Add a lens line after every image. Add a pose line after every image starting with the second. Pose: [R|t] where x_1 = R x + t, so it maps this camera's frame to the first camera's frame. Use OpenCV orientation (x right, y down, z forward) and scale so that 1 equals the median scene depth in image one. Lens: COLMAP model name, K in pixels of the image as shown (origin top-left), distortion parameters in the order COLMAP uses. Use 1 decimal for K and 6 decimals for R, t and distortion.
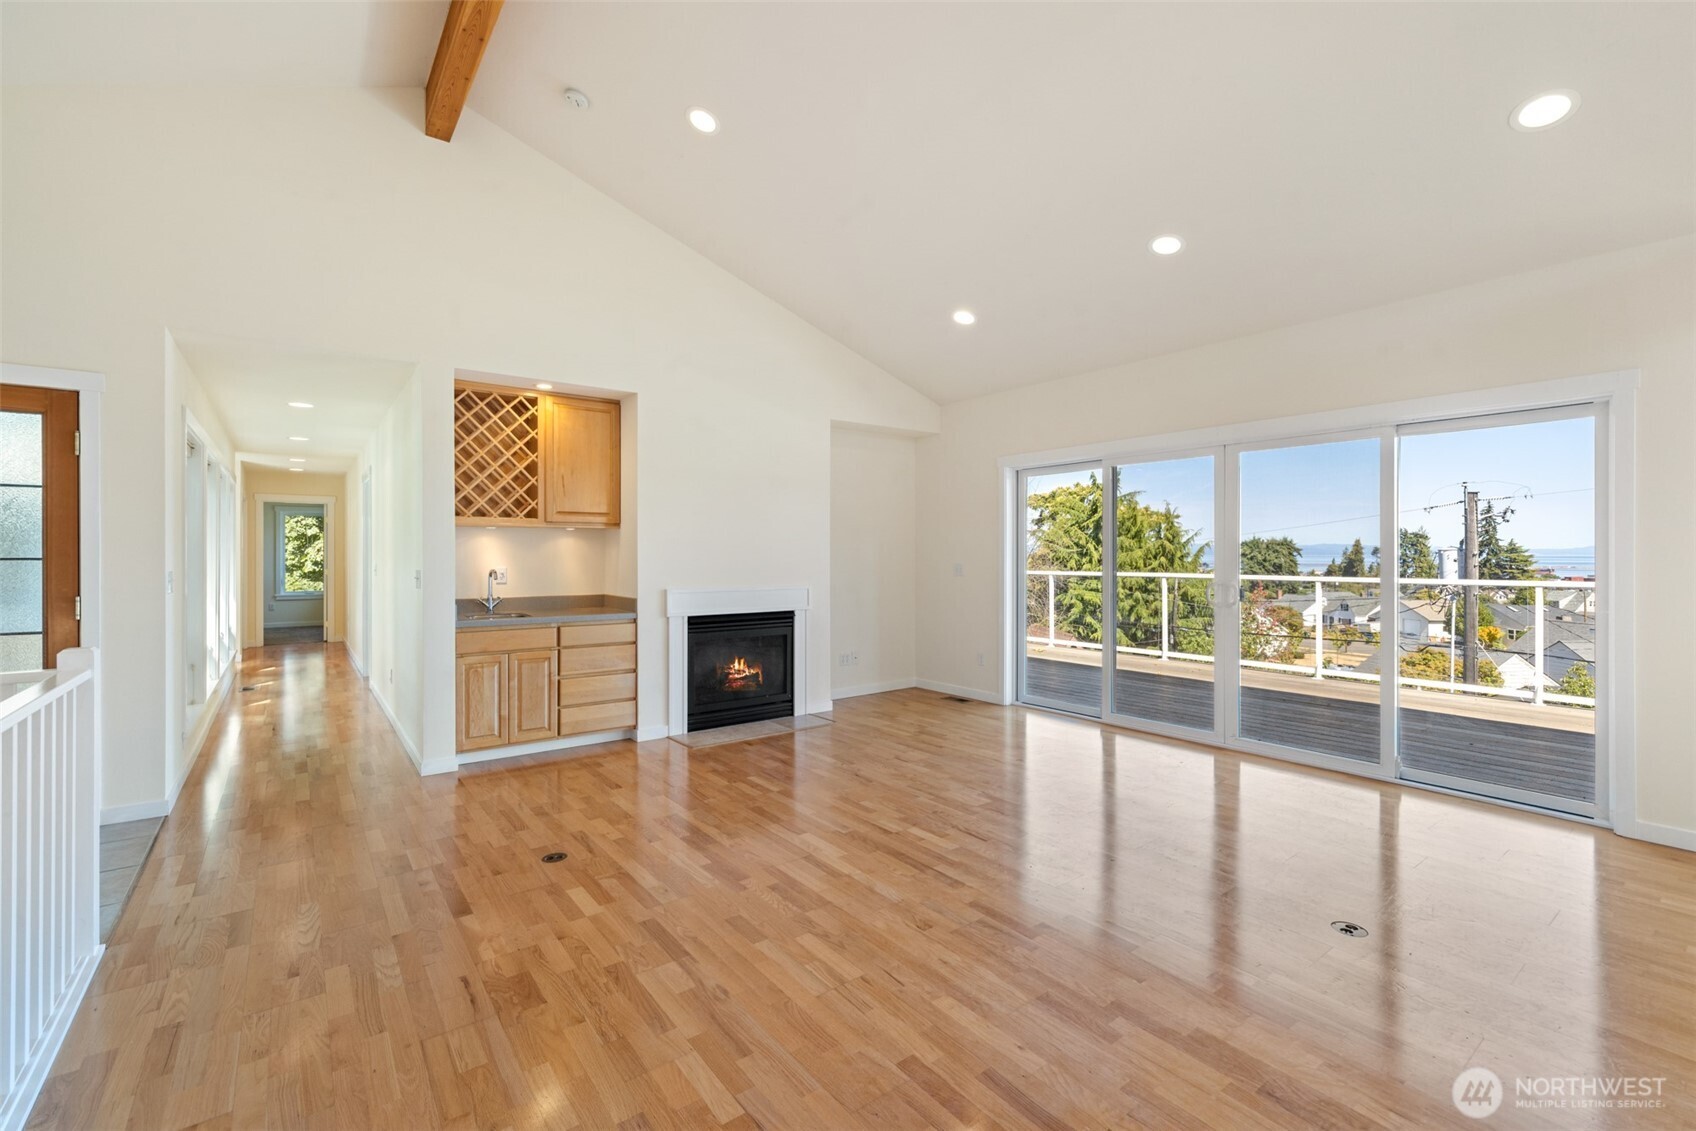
lens RADIAL K [[727.8, 0, 832.2], [0, 727.8, 552.3], [0, 0, 1]] dist [0.001106, 0.000086]
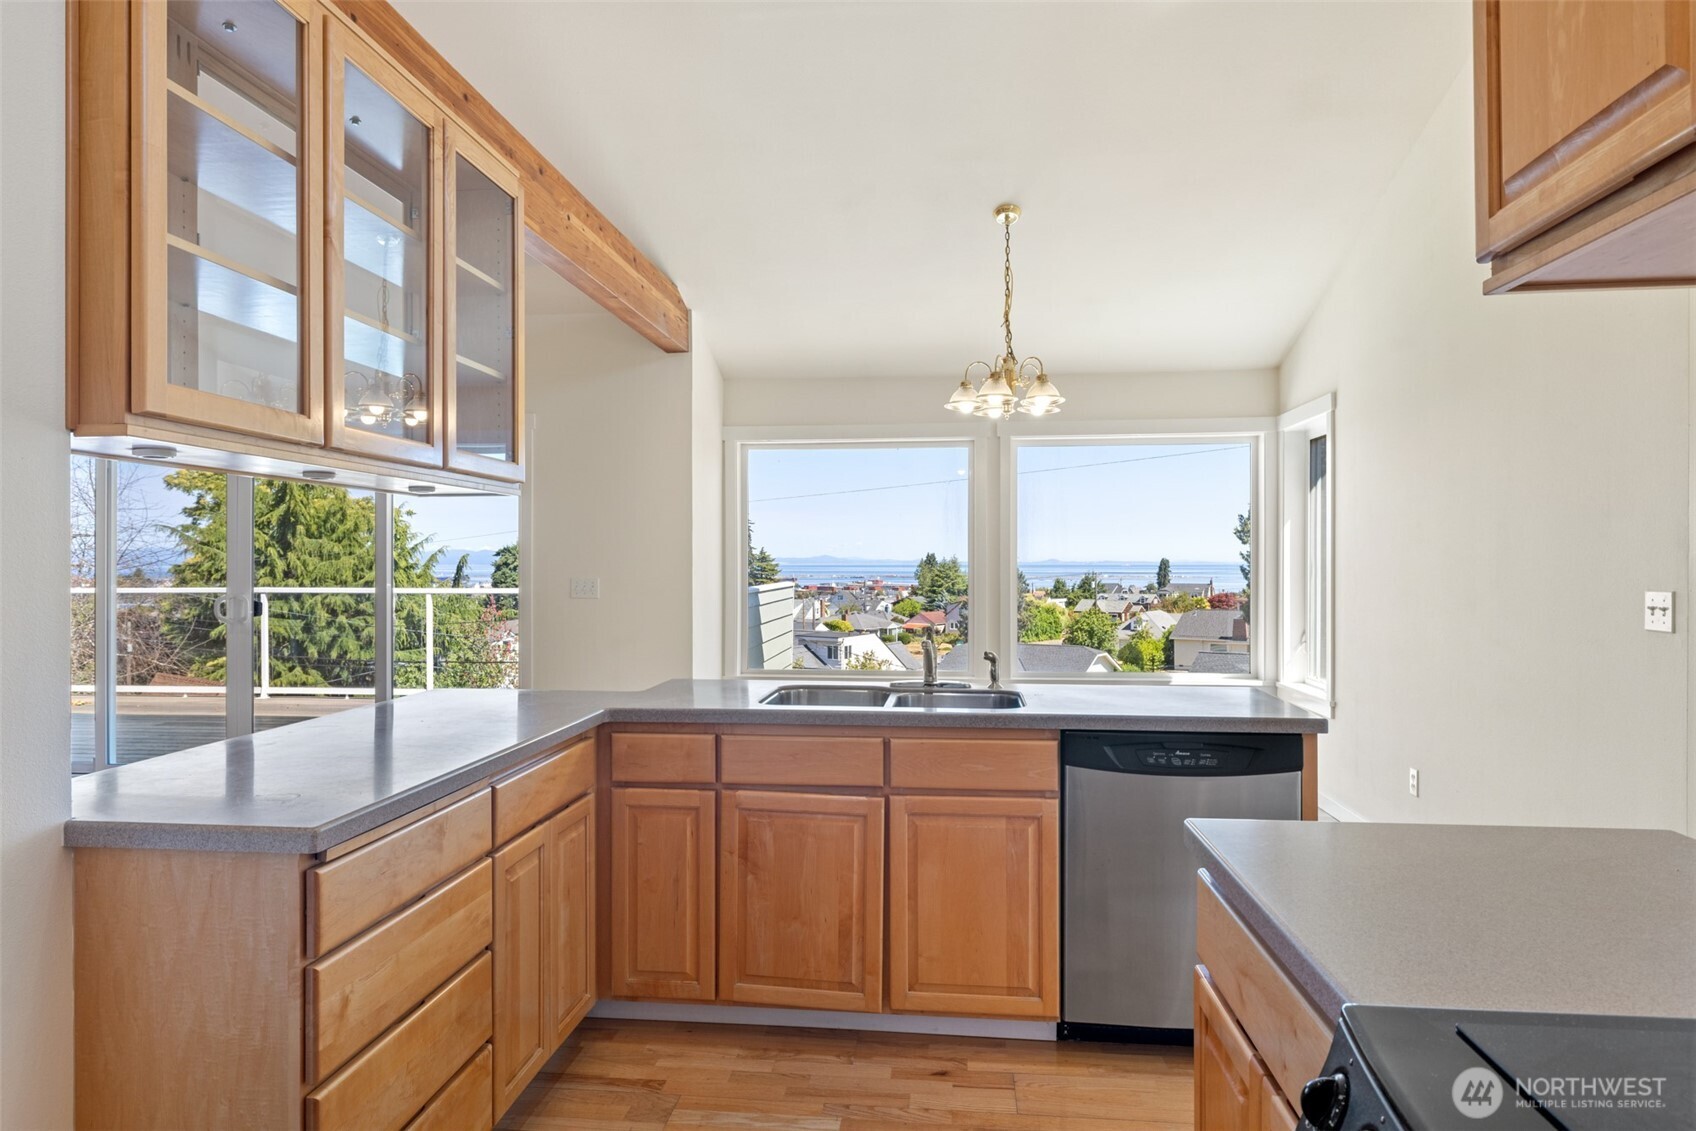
lens RADIAL K [[1027.5, 0, 848.0], [0, 1027.5, 565.5], [0, 0, 1]] dist [-0.009365, -0.001298]
pose [[0.676039, -0.002231, 0.736862, 0.014054], [-0.001235, 0.999991, 0.004161, -0.000177], [-0.736864, -0.003723, 0.676030, -0.044994]]
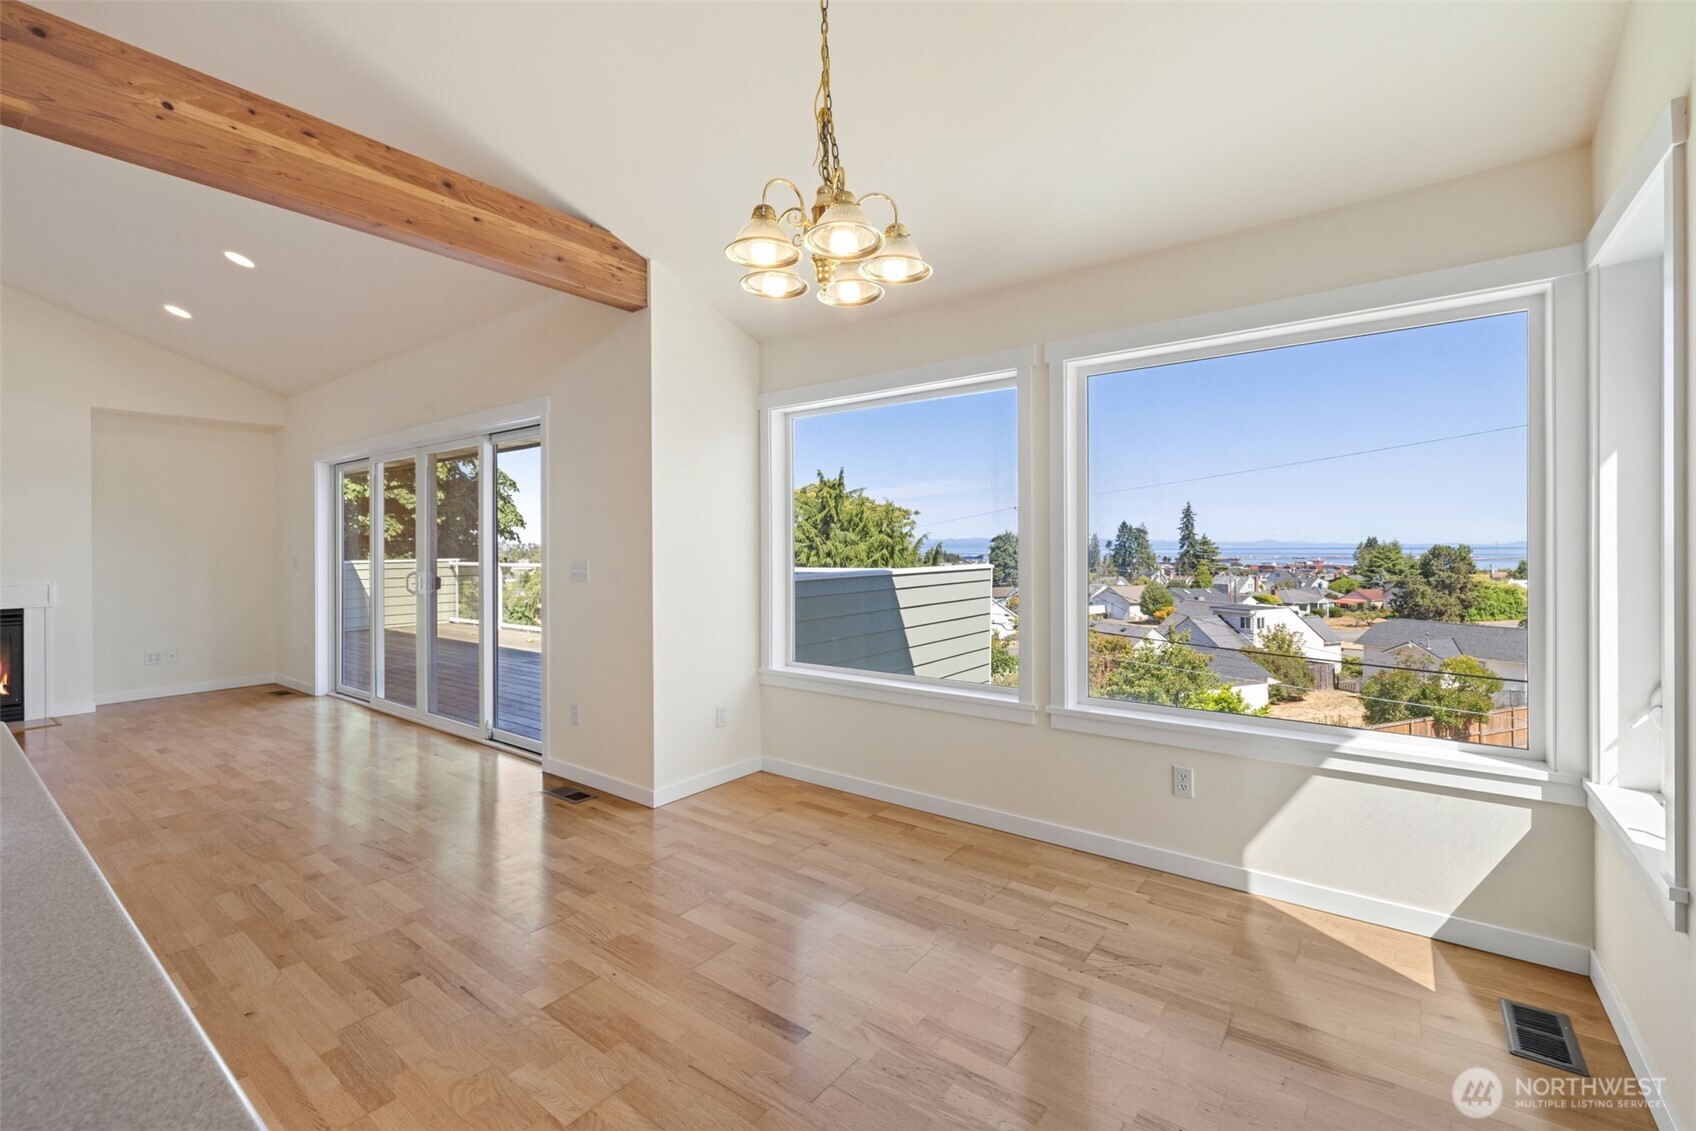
lens RADIAL K [[733.9, 0, 834.2], [0, 733.9, 547.0], [0, 0, 1]] dist [0.000808, 0.000386]
pose [[0.963128, -0.003782, 0.269016, 0.096468], [0.003609, 0.999993, 0.001138, 0.000396], [-0.269019, -0.000126, 0.963135, -0.027125]]
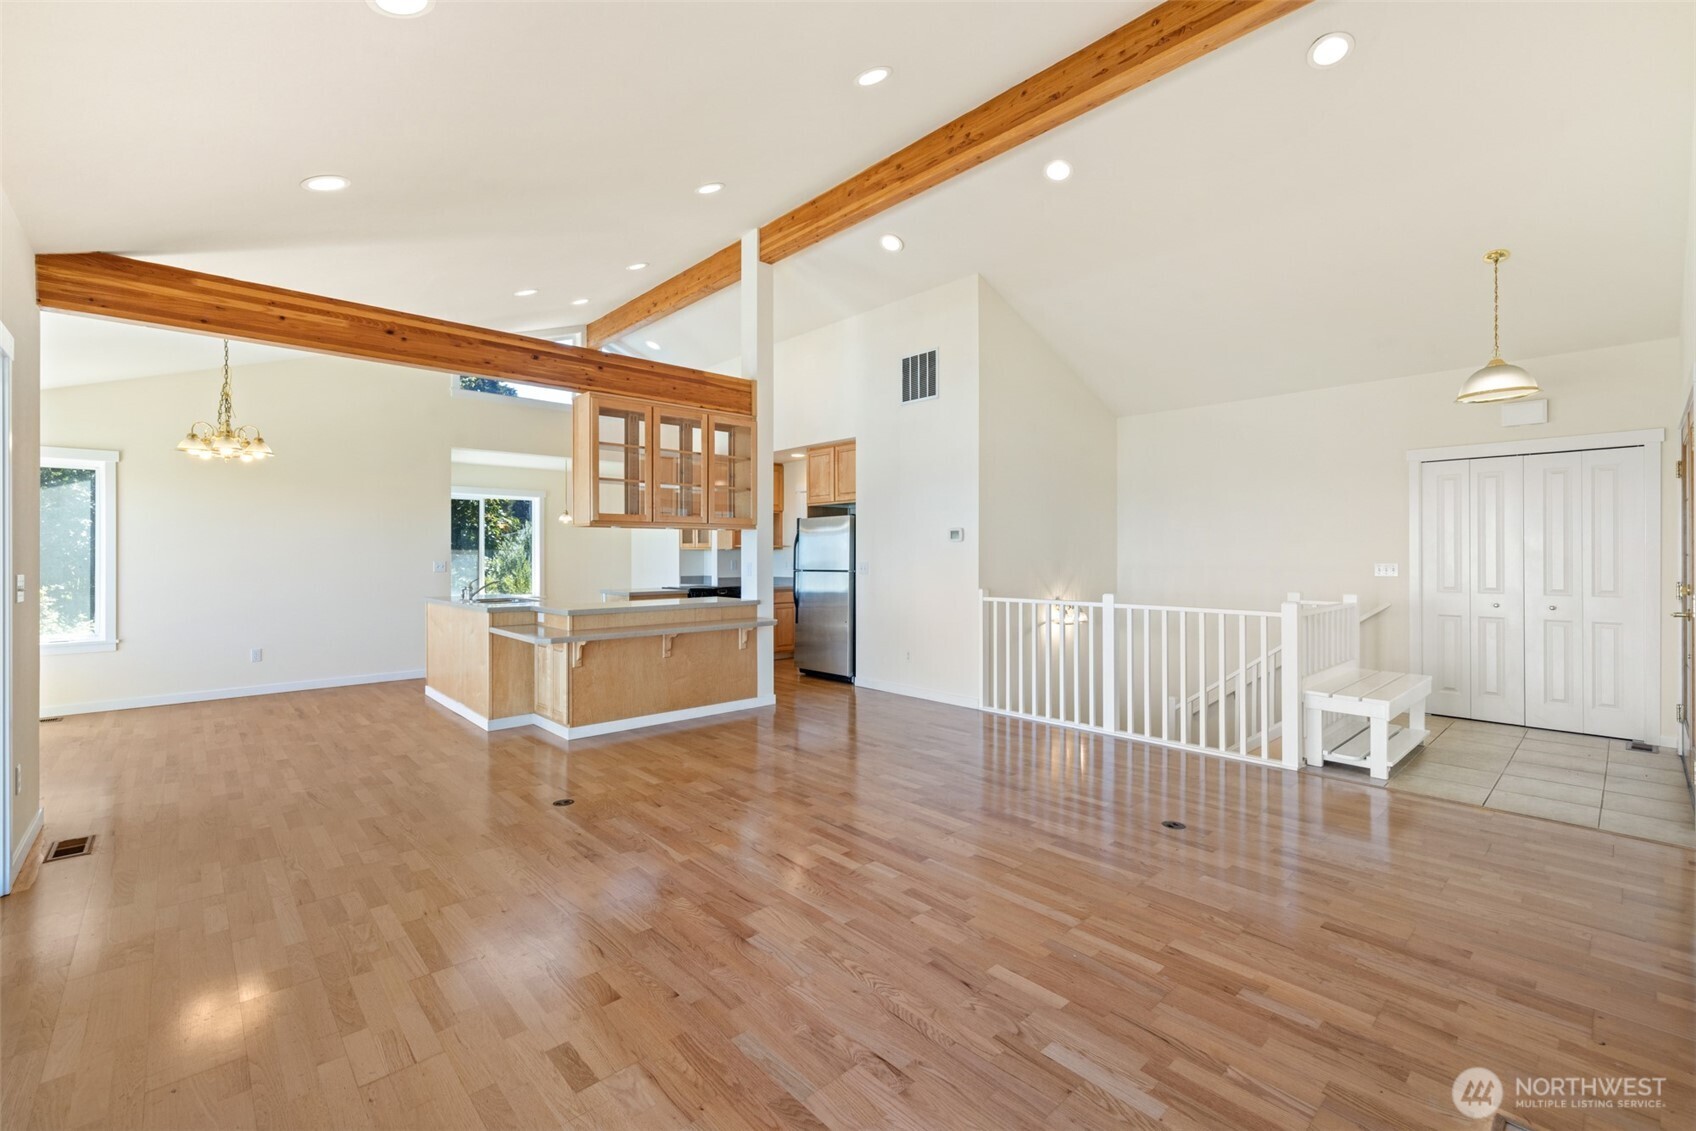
lens RADIAL K [[727.8, 0, 832.2], [0, 727.8, 552.3], [0, 0, 1]] dist [0.001106, 0.000086]
pose [[-0.995341, 0.002355, -0.096388, 0.017855], [0.002762, 0.999988, -0.004084, 0.000409], [0.096377, -0.004331, -0.995335, 0.150889]]
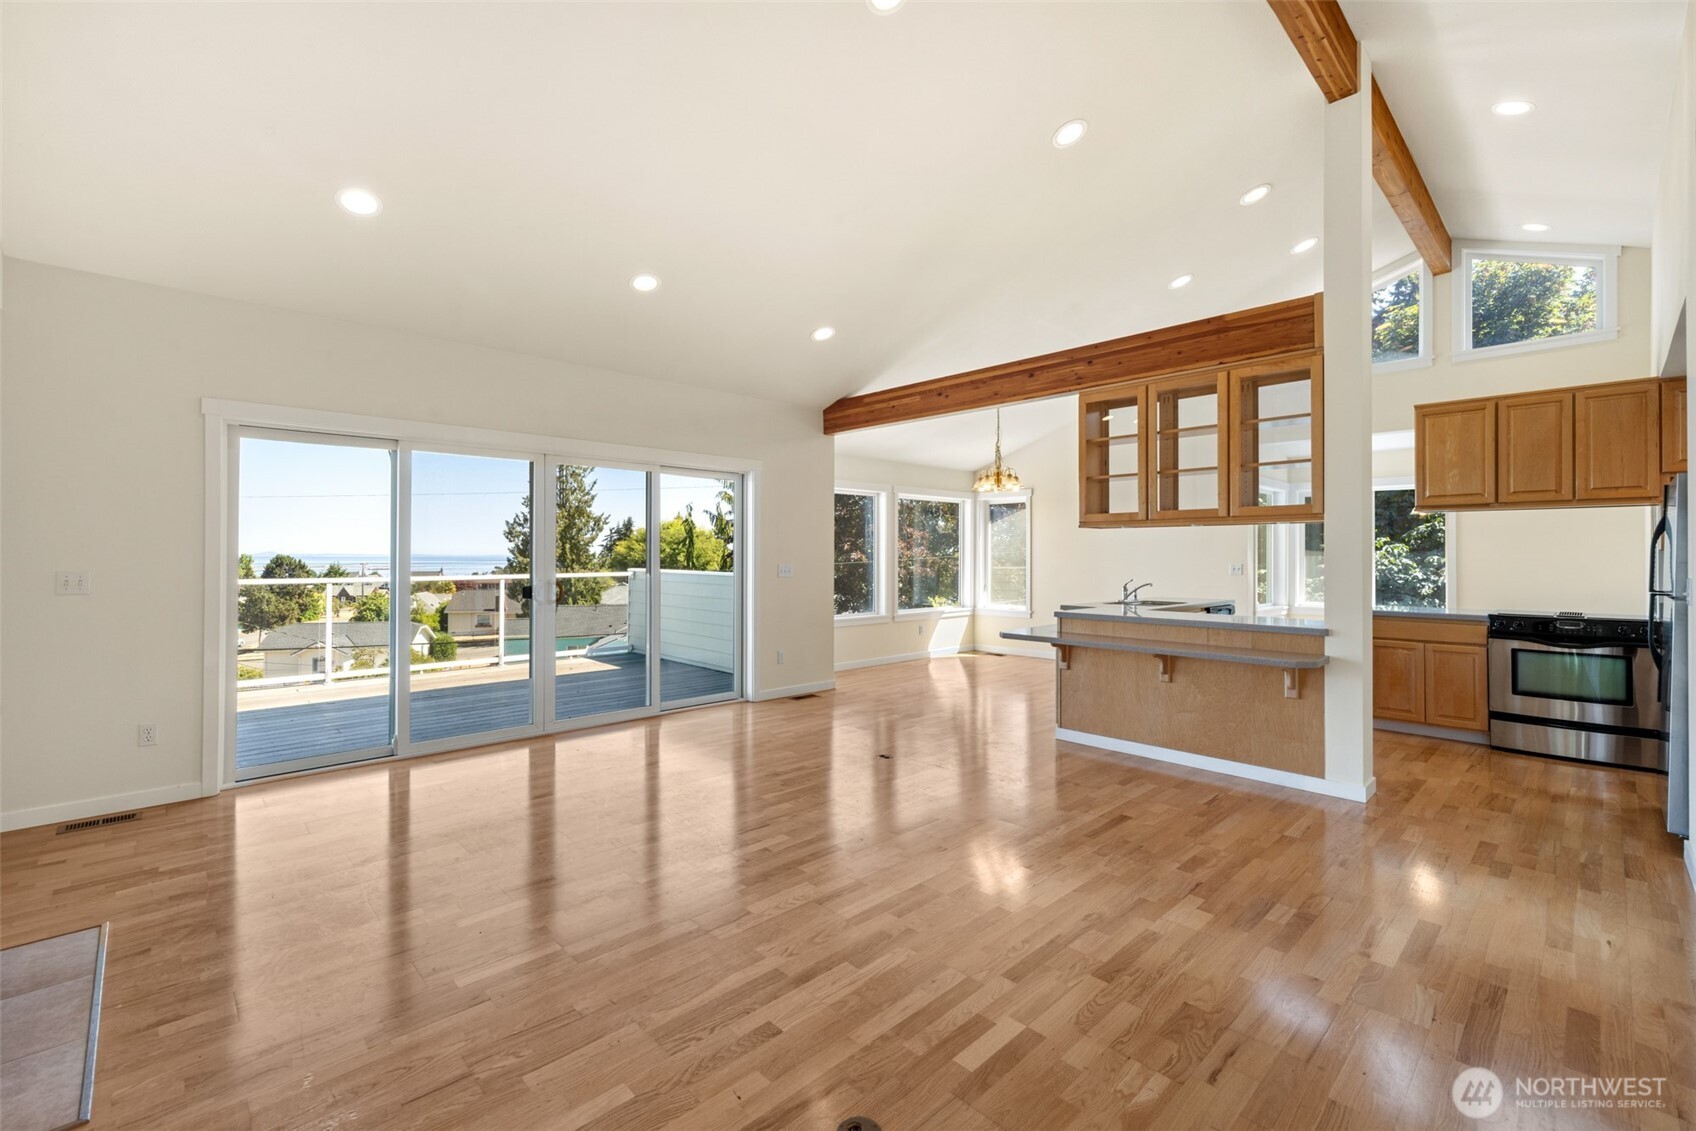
lens RADIAL K [[724.3, 0, 840.6], [0, 724.3, 549.6], [0, 0, 1]] dist [0.001022, 0.000272]
pose [[-0.122434, 0.008589, 0.992439, -0.066075], [-0.004822, 0.999946, -0.009248, 0.000230], [-0.992465, -0.005918, -0.122386, 0.079208]]
